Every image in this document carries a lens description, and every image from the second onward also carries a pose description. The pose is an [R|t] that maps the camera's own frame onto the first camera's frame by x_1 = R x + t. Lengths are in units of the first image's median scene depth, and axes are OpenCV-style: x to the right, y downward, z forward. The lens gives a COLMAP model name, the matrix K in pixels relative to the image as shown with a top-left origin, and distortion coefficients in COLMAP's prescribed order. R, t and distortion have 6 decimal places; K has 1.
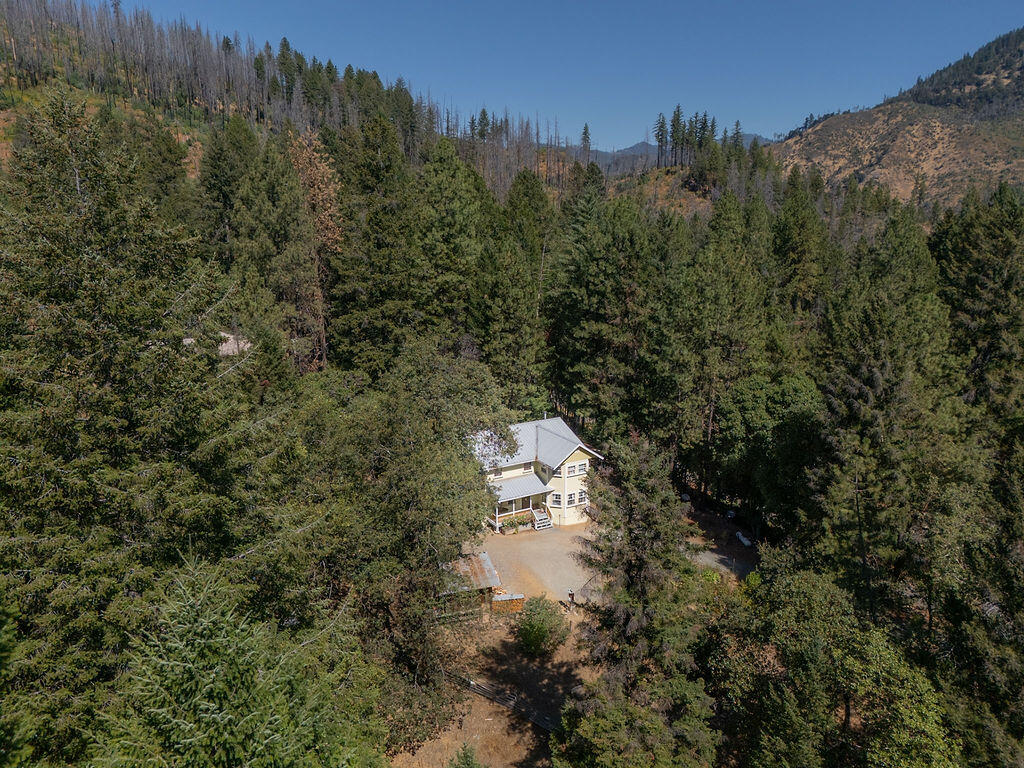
lens RADIAL K [[781.8, 0, 511.9], [0, 781.8, 383.2], [0, 0, 1]] dist [0.036517, -0.029277]
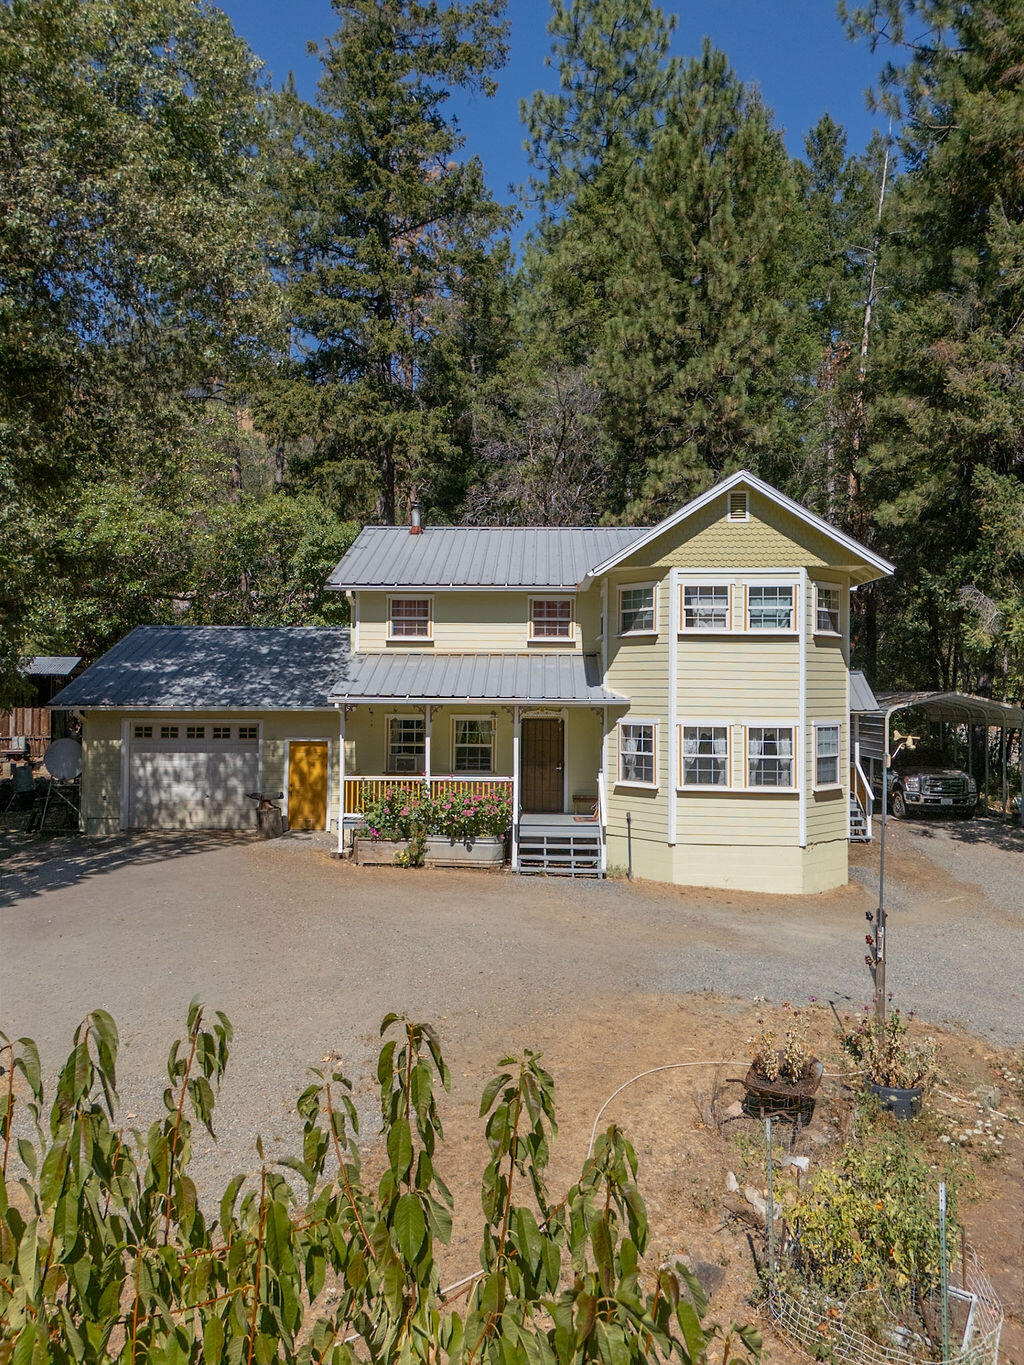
lens RADIAL K [[1042.1, 0, 489.0], [0, 1042.1, 678.6], [0, 0, 1]] dist [0.036517, -0.029277]
pose [[0.833880, -0.003088, -0.551937, 0.181038], [-0.127996, 0.971643, -0.198815, 0.191119], [0.536899, 0.236433, 0.809839, 0.742673]]
